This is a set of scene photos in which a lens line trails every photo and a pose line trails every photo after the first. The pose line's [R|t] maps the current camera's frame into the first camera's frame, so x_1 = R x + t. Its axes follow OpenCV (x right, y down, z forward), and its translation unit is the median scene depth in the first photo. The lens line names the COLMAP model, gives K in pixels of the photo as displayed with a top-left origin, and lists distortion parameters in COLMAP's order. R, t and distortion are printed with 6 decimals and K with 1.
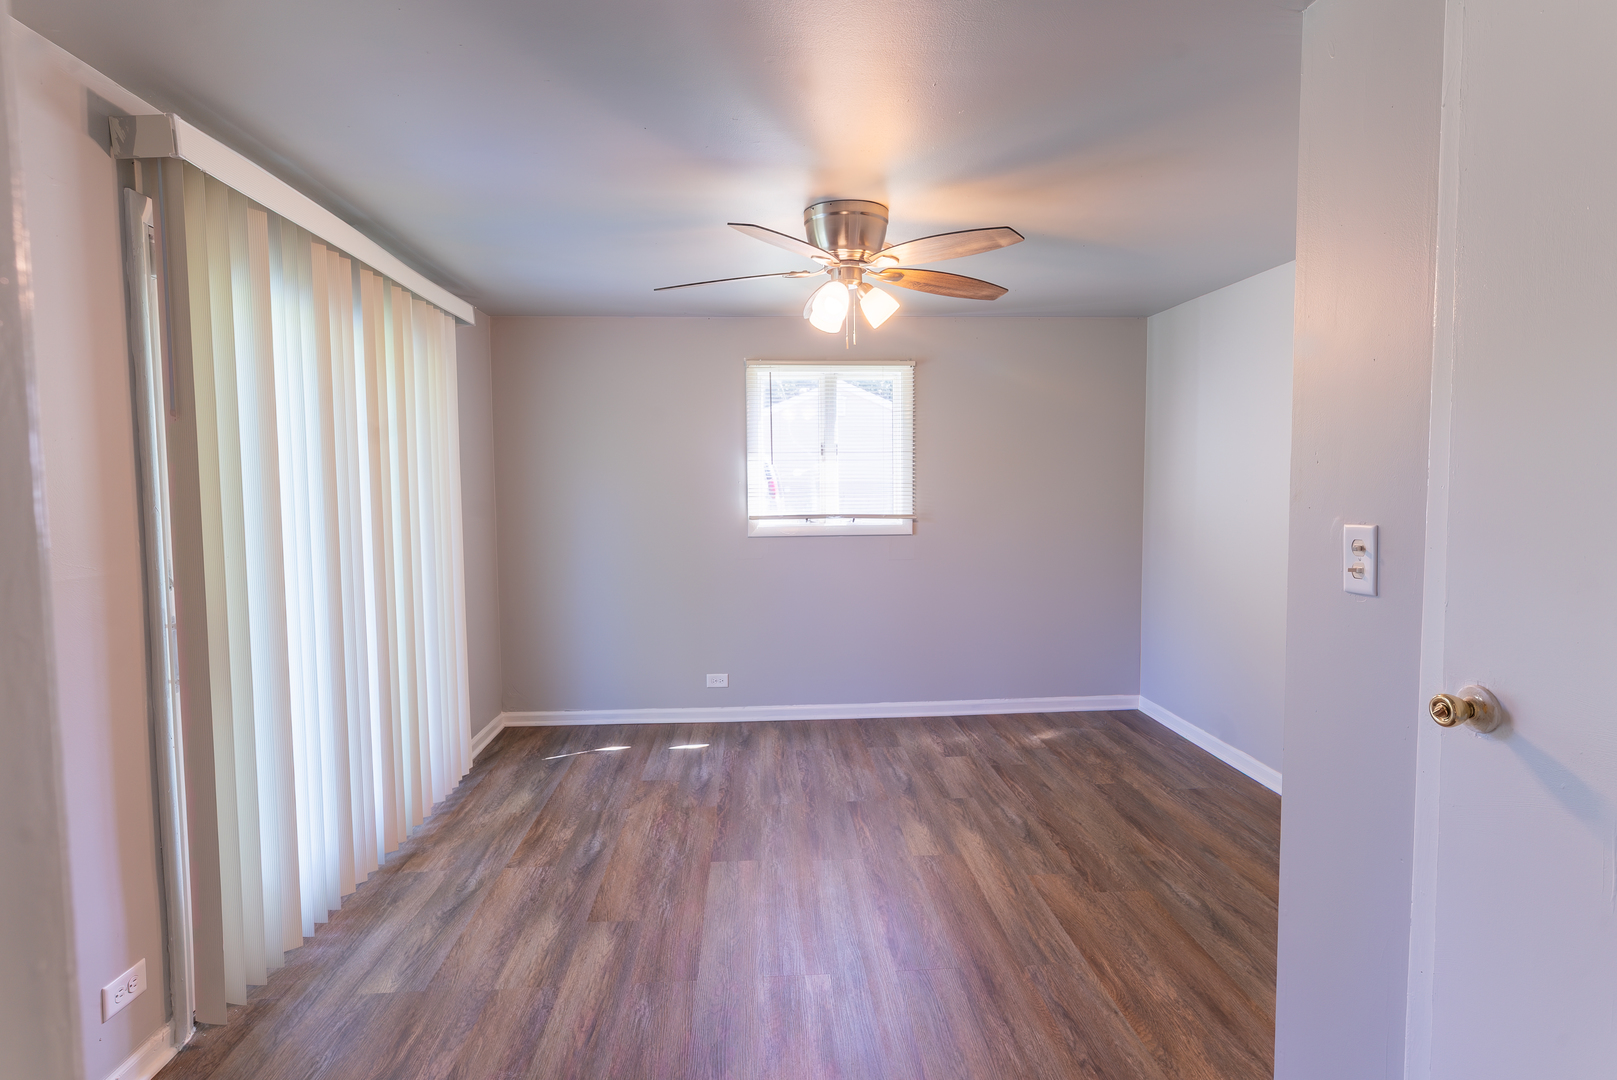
lens RADIAL K [[840.5, 0, 819.5], [0, 840.5, 536.5], [0, 0, 1]] dist [-0.004929, 0.004664]
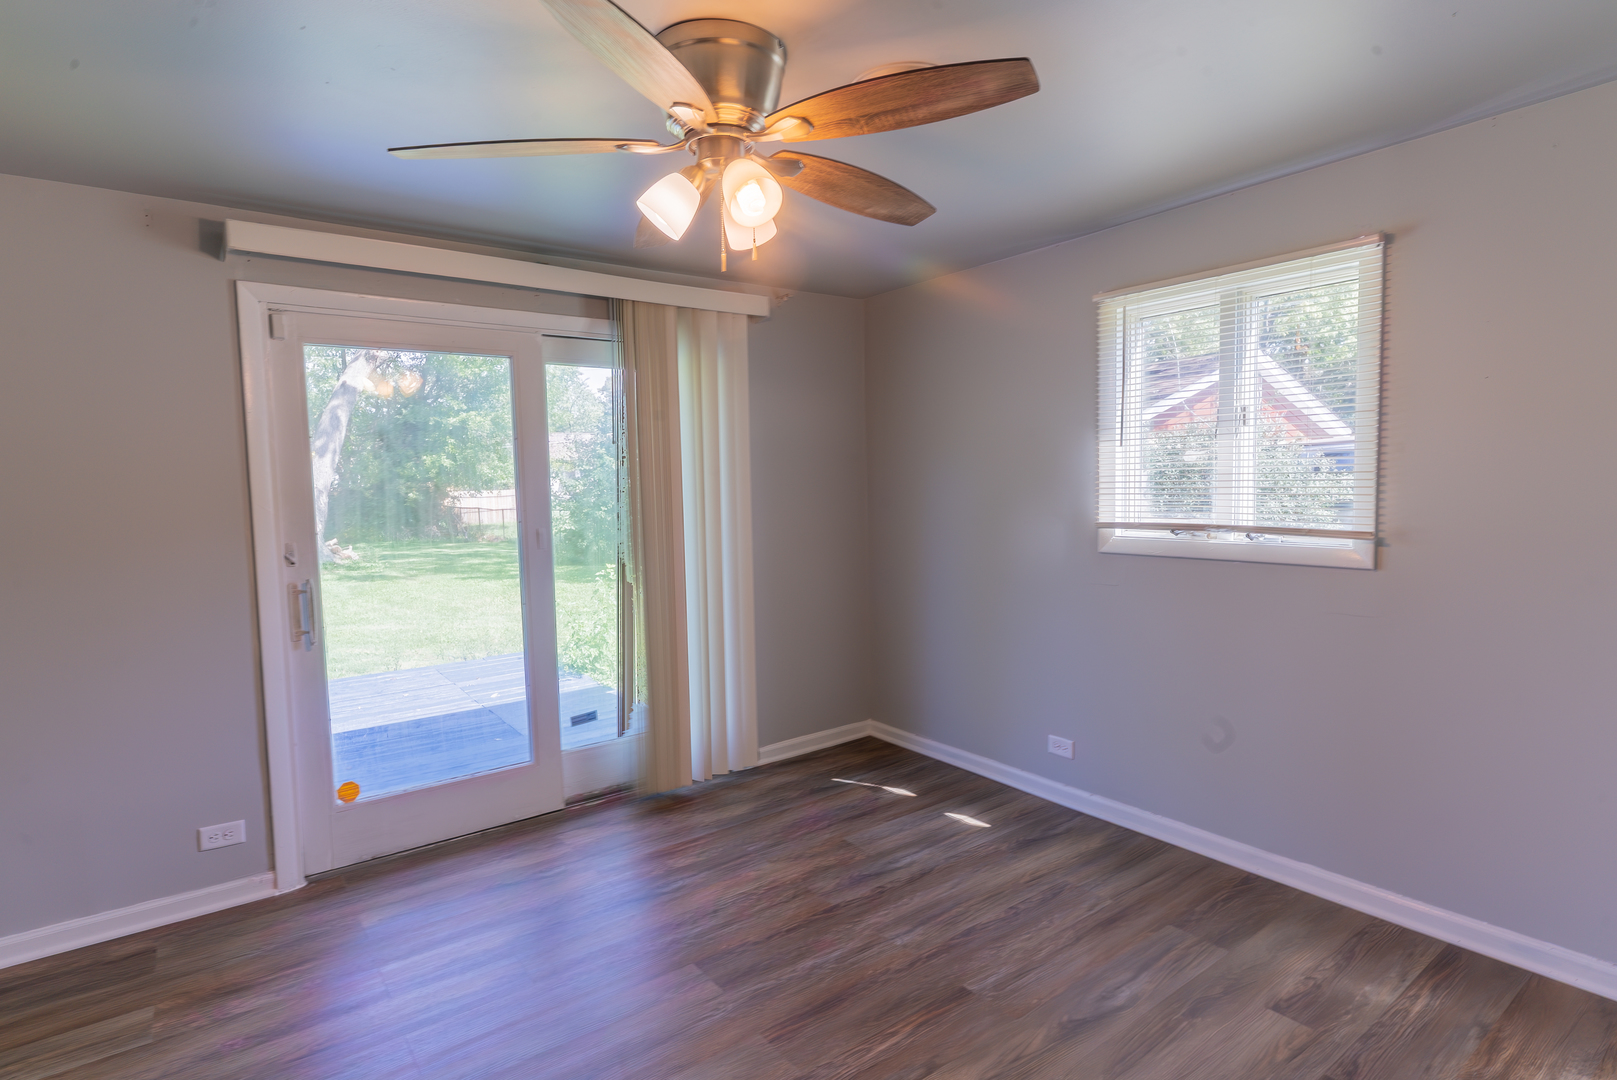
lens RADIAL K [[840.5, 0, 810.6], [0, 840.5, 534.3], [0, 0, 1]] dist [-0.004929, 0.004664]
pose [[0.536753, 0.053025, -0.842071, 0.398353], [-0.038848, 0.998518, 0.038114, -0.033862], [0.842844, 0.012255, 0.538018, 0.464462]]
